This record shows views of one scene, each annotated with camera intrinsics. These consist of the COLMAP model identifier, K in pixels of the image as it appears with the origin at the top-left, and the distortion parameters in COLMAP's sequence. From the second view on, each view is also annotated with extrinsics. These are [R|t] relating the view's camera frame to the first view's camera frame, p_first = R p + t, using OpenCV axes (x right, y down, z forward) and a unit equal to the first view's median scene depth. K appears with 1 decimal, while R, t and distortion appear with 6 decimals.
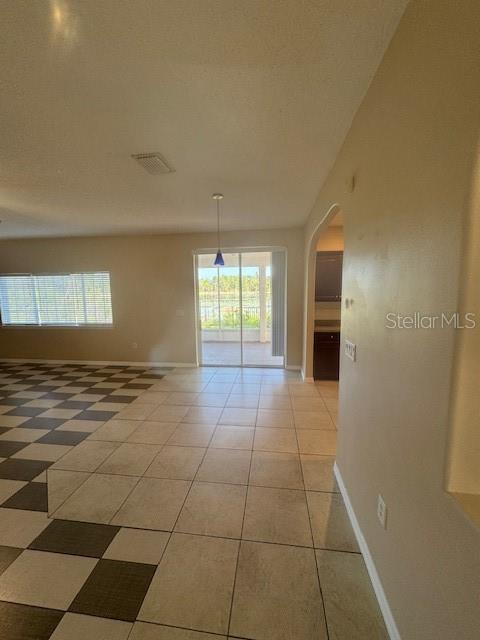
lens RADIAL K [[255.6, 0, 240.5], [0, 255.6, 322.8], [0, 0, 1]] dist [-0.001663, 0.000582]
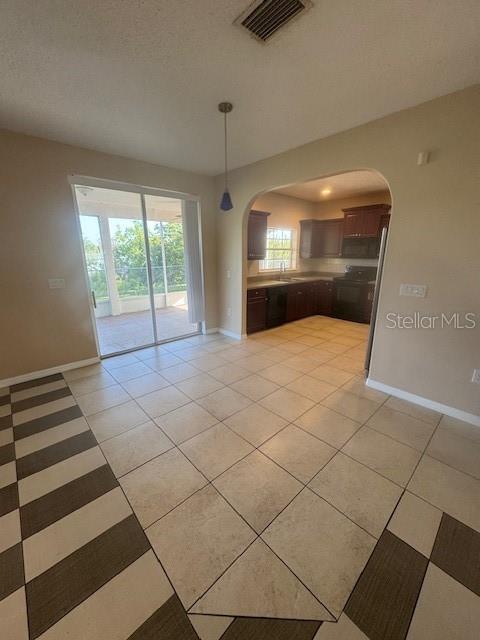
lens RADIAL K [[255.6, 0, 241.8], [0, 255.6, 320.6], [0, 0, 1]] dist [-0.001663, 0.000582]
pose [[0.641811, -0.186674, 0.743796, -0.434578], [0.088066, 0.981444, 0.170326, -0.016672], [-0.761790, -0.043814, 0.646341, 0.292172]]
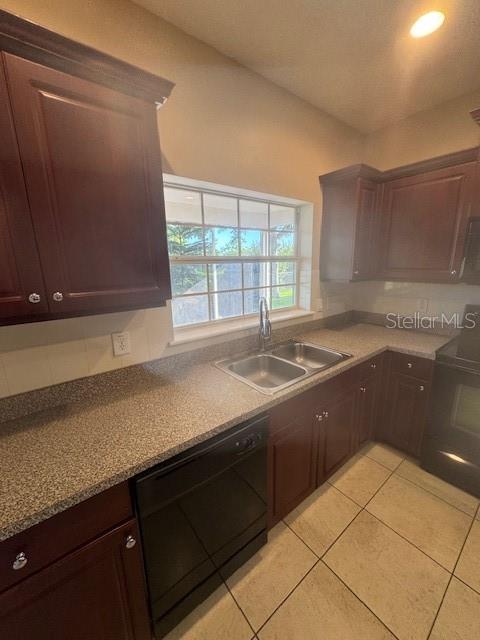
lens RADIAL K [[255.6, 0, 239.6], [0, 255.6, 319.6], [0, 0, 1]] dist [-0.001663, 0.000582]
pose [[0.705893, -0.158275, 0.690409, 0.302693], [0.100126, 0.987224, 0.123948, -0.082928], [-0.701206, -0.018366, 0.712722, 0.672379]]
